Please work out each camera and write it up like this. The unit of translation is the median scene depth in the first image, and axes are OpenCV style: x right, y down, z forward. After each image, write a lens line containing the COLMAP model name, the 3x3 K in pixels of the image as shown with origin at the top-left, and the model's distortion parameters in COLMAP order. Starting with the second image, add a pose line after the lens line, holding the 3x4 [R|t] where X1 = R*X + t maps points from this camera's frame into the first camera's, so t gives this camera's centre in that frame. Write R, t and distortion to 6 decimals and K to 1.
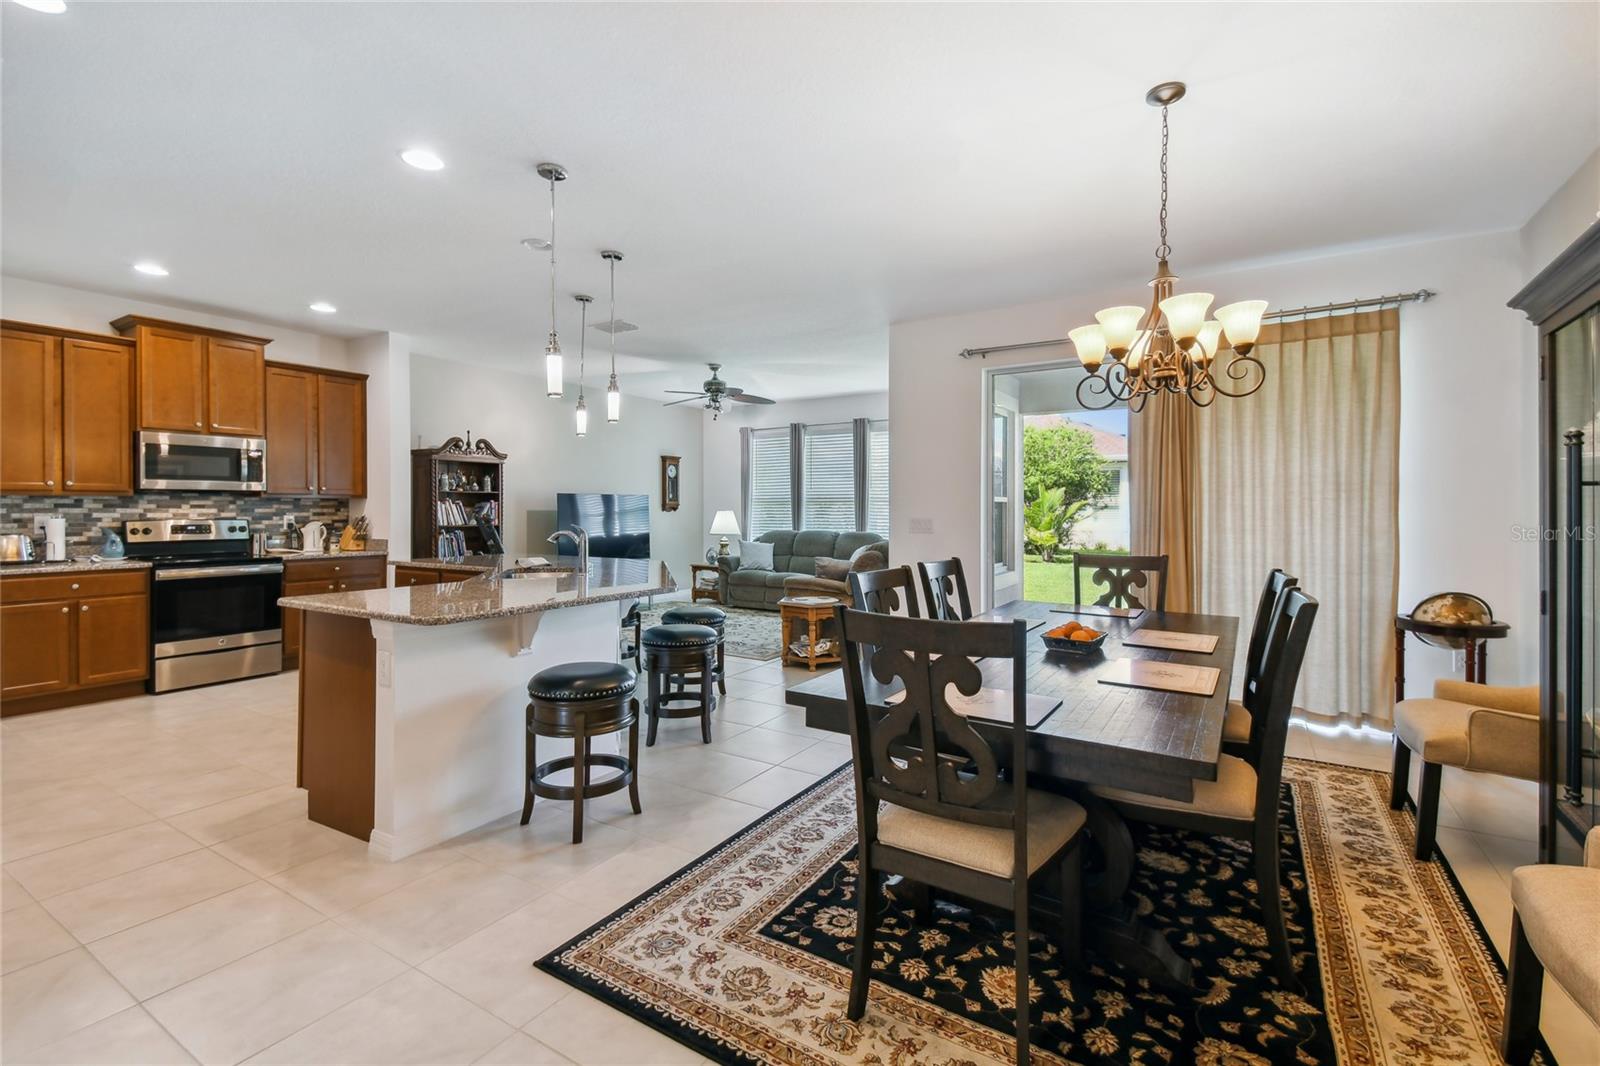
lens RADIAL K [[697.1, 0, 800.0], [0, 697.1, 533.0], [0, 0, 1]] dist [0.047860, 0.000070]
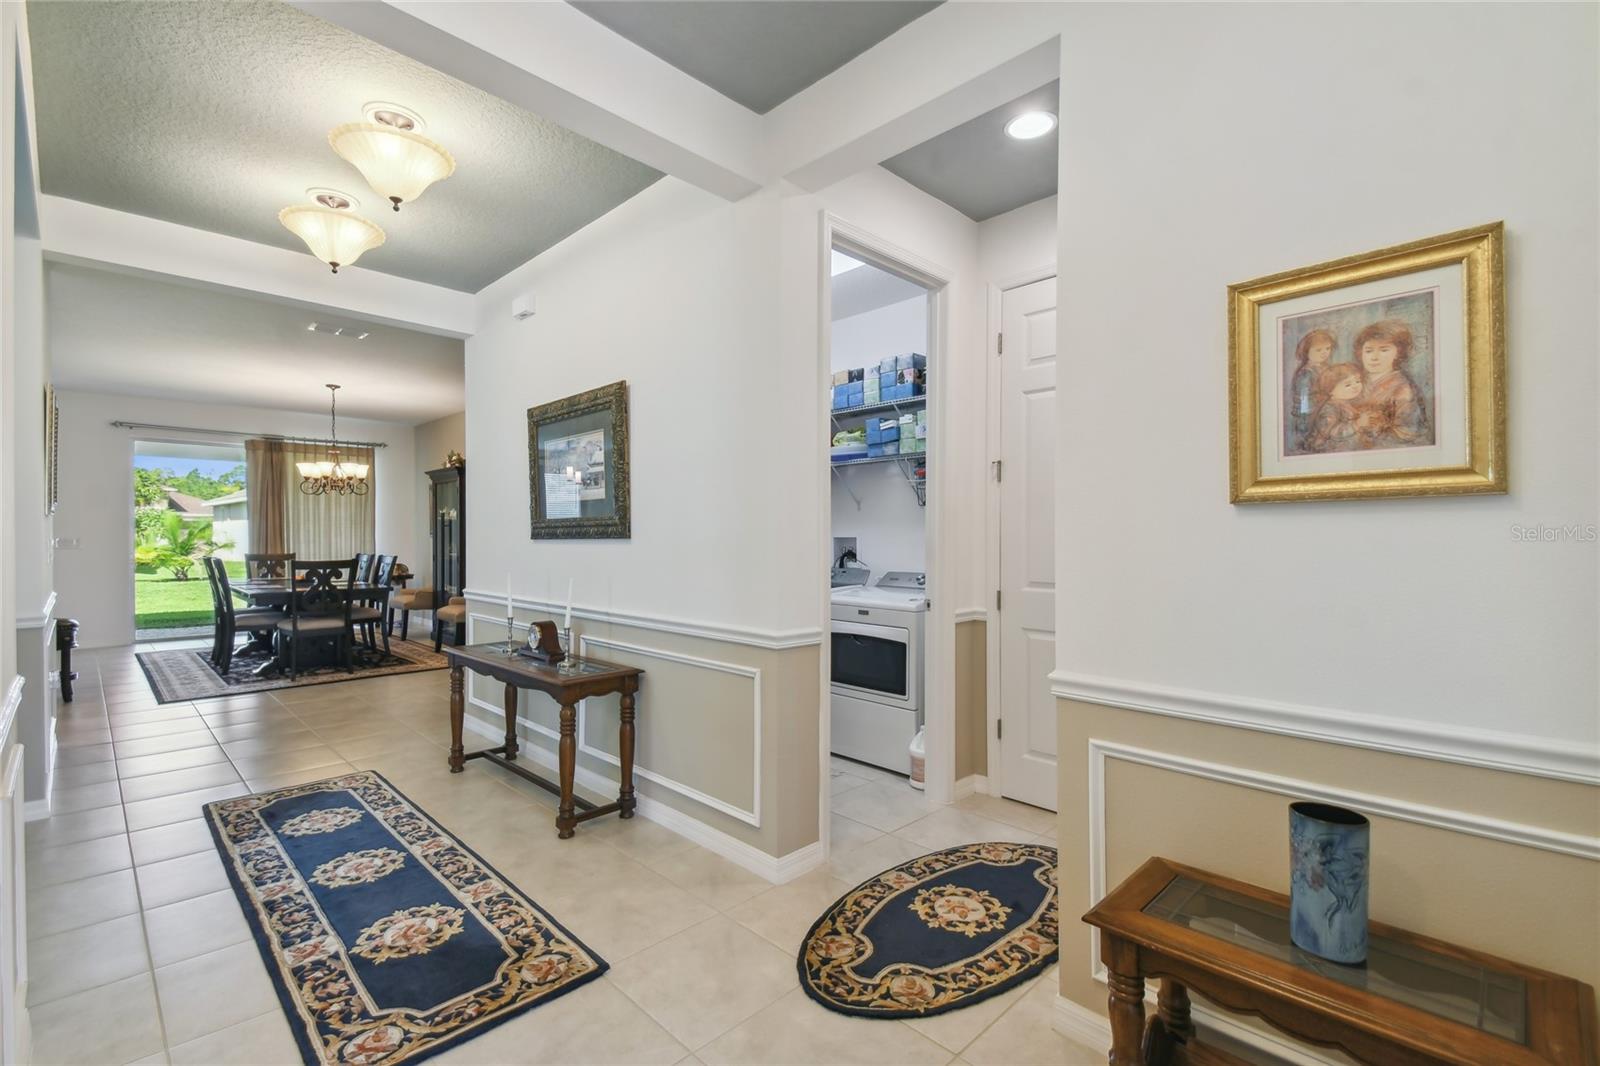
lens RADIAL K [[697.1, 0, 800.0], [0, 697.1, 533.0], [0, 0, 1]] dist [0.047860, 0.000070]
pose [[0.232685, 0.000661, 0.972552, -0.835644], [0.027225, 0.999603, -0.007193, 0.019246], [-0.972171, 0.028151, 0.232575, -0.676508]]
